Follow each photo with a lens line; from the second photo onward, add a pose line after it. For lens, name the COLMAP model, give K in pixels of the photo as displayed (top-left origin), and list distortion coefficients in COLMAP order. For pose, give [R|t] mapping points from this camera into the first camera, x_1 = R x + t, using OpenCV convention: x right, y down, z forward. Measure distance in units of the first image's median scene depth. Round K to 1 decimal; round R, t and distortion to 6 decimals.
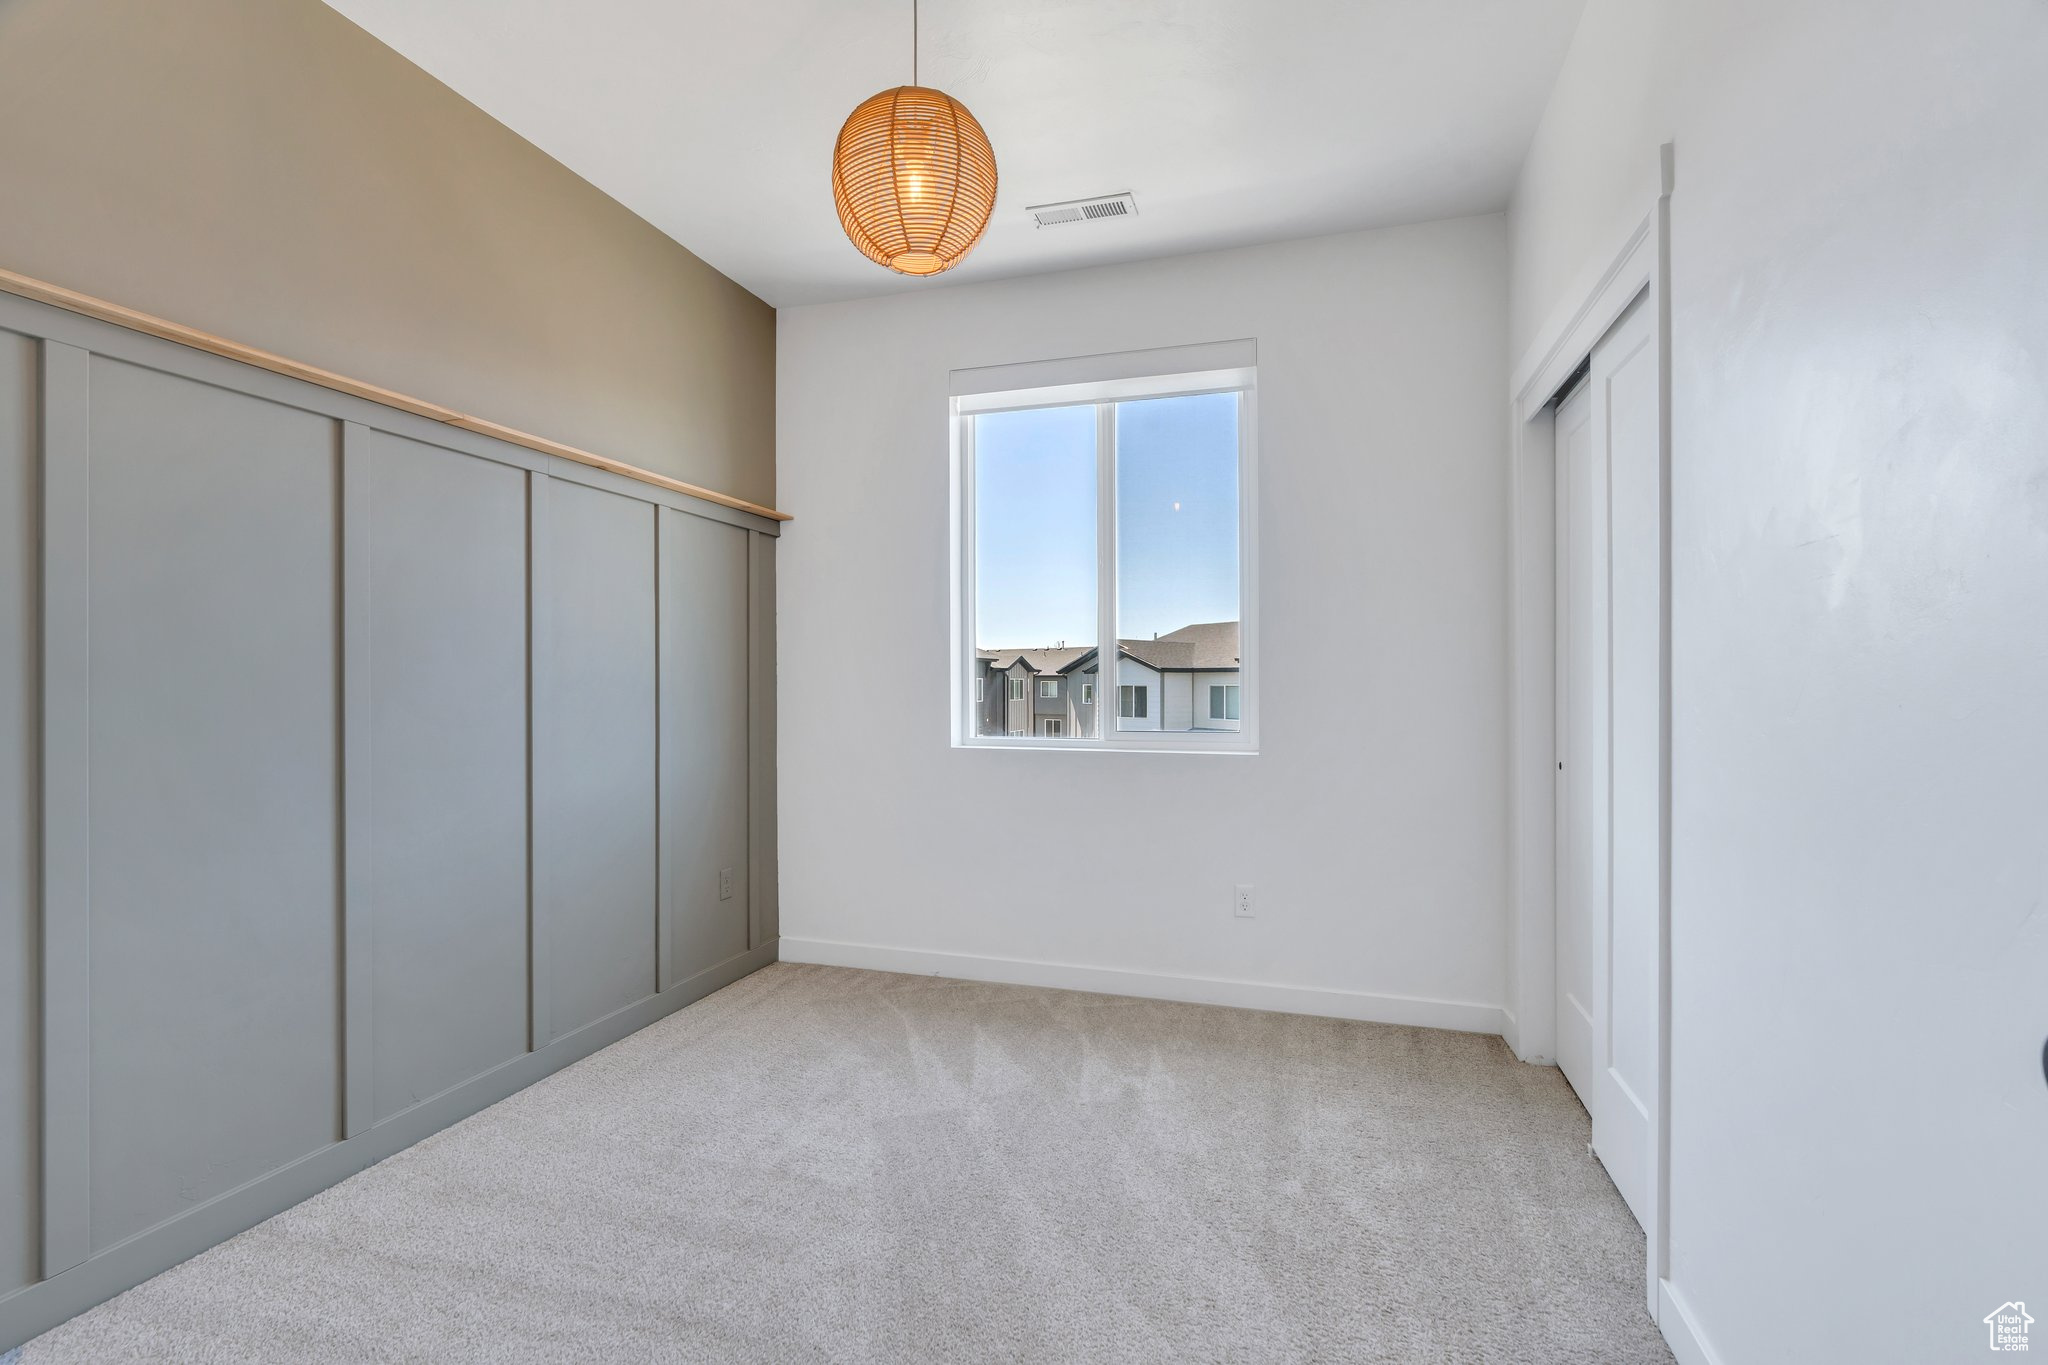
lens RADIAL K [[915.4, 0, 1034.3], [0, 915.4, 685.8], [0, 0, 1]] dist [-0.012873, 0.004482]
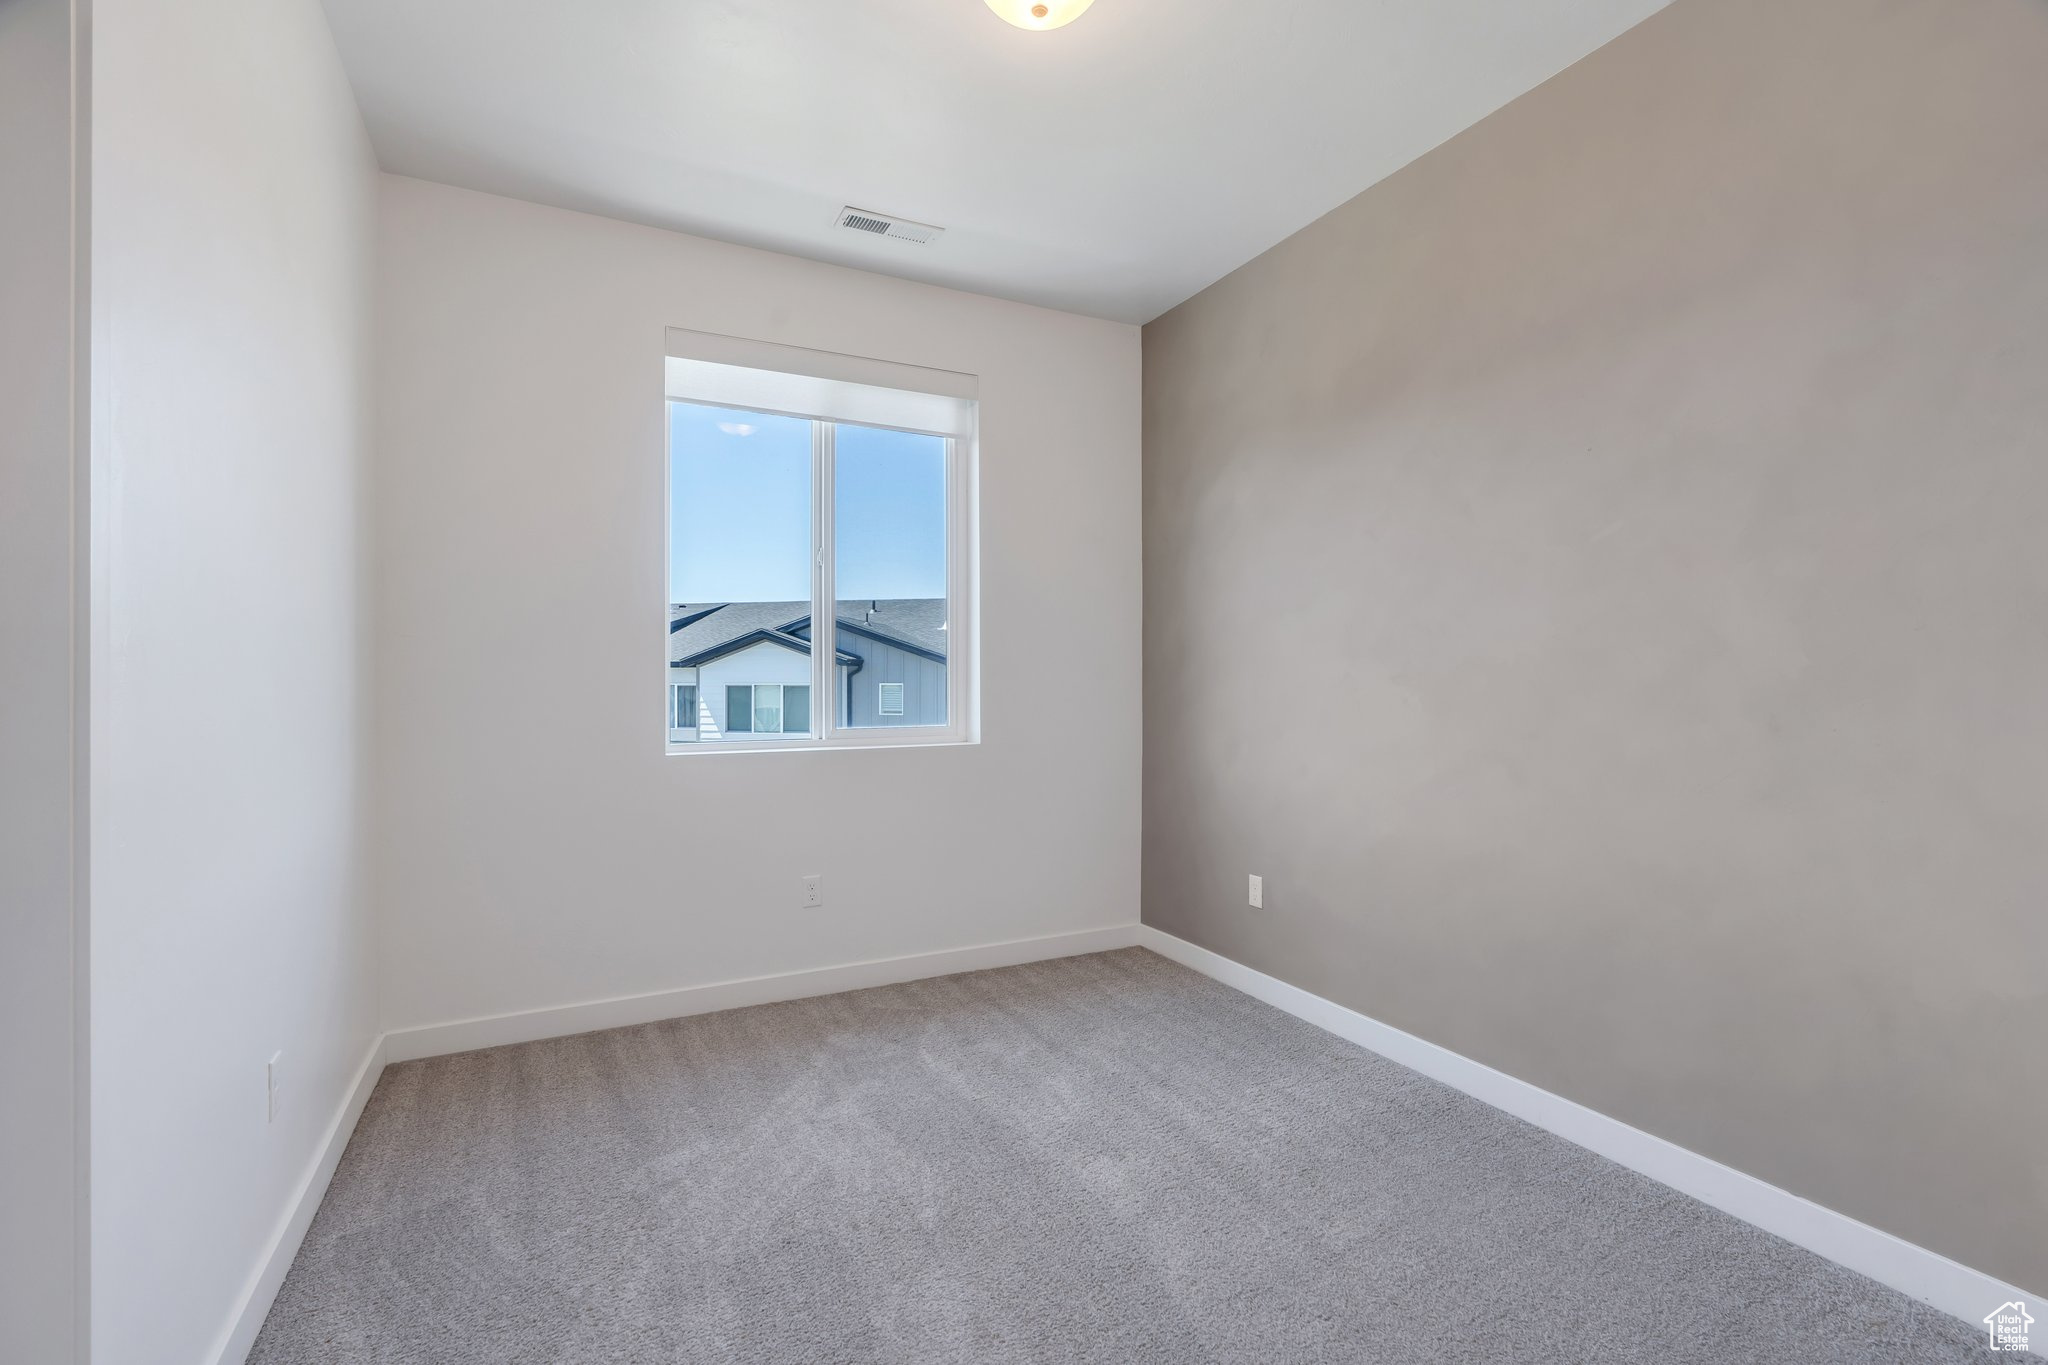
lens RADIAL K [[910.8, 0, 1030.5], [0, 910.8, 677.8], [0, 0, 1]] dist [-0.013251, 0.005279]
pose [[0.700054, -0.000984, 0.714089, -0.470499], [0.003997, 0.999989, -0.002541, -0.005497], [-0.714078, 0.004633, 0.700050, 0.141003]]
